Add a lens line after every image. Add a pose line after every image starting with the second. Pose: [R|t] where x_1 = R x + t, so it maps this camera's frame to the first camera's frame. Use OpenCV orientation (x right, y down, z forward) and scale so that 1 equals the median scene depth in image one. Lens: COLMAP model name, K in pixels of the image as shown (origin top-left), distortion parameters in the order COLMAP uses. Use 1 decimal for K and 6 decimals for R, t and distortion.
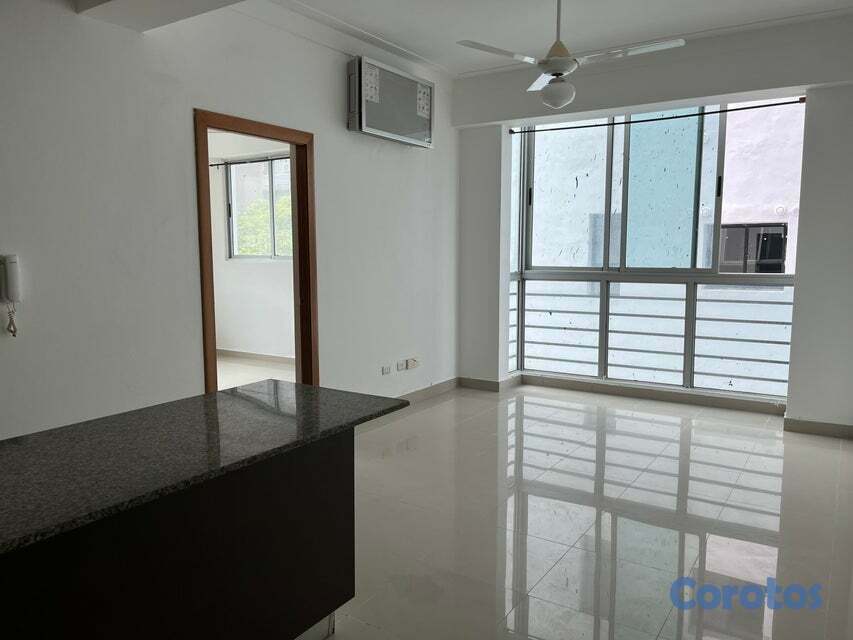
lens RADIAL K [[651.3, 0, 430.8], [0, 651.3, 318.8], [0, 0, 1]] dist [0.022325, 0.001082]
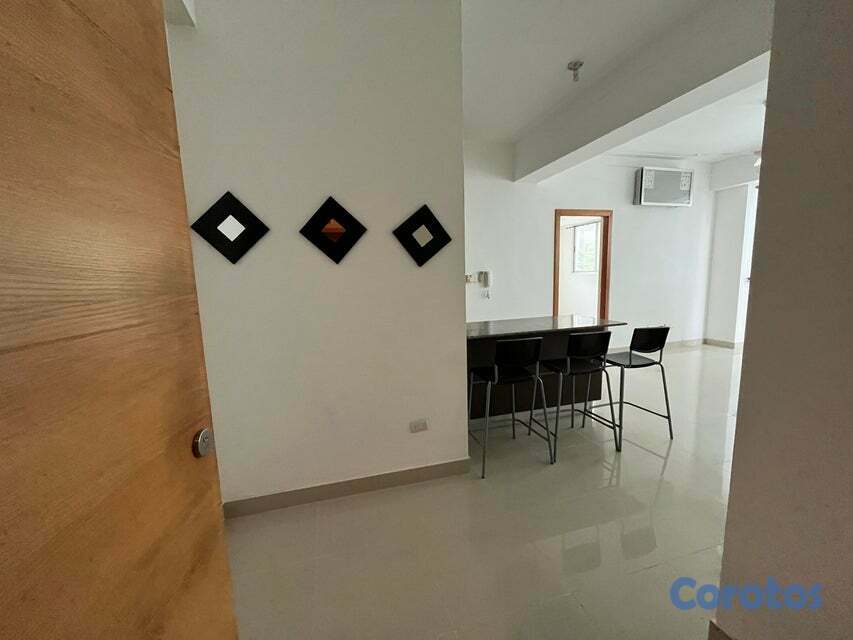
lens RADIAL K [[345.4, 0, 429.0], [0, 345.4, 326.4], [0, 0, 1]] dist [-0.002543, -0.000123]
pose [[0.754134, 0.071432, -0.652824, 0.098078], [-0.042177, 0.997283, 0.060401, 0.039481], [0.655365, -0.018017, 0.755097, -0.188320]]
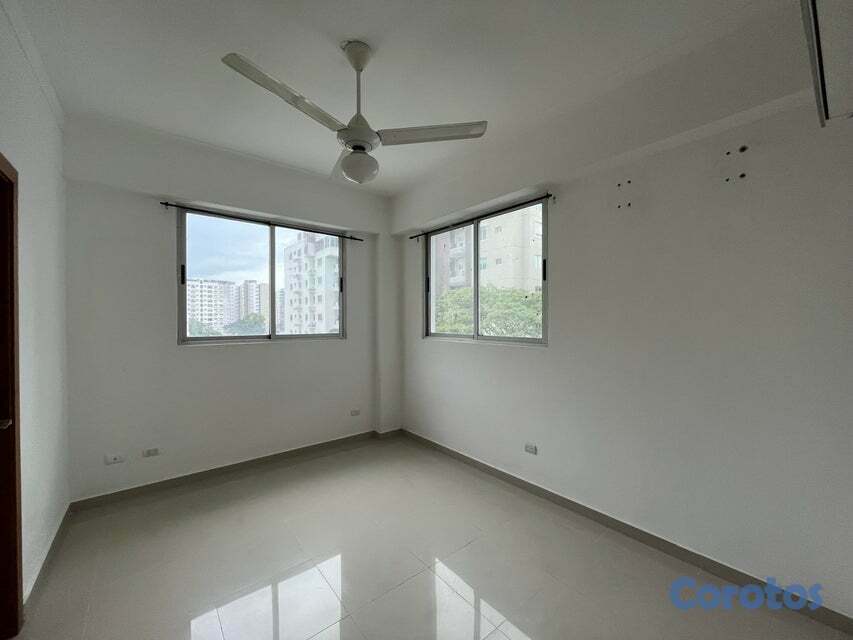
lens RADIAL K [[345.4, 0, 425.9], [0, 345.4, 321.1], [0, 0, 1]] dist [-0.002543, -0.000123]
pose [[0.951151, -0.001938, -0.308720, -0.185511], [-0.030932, 0.994350, -0.101542, -0.075518], [0.307173, 0.106131, 0.945717, 0.627524]]
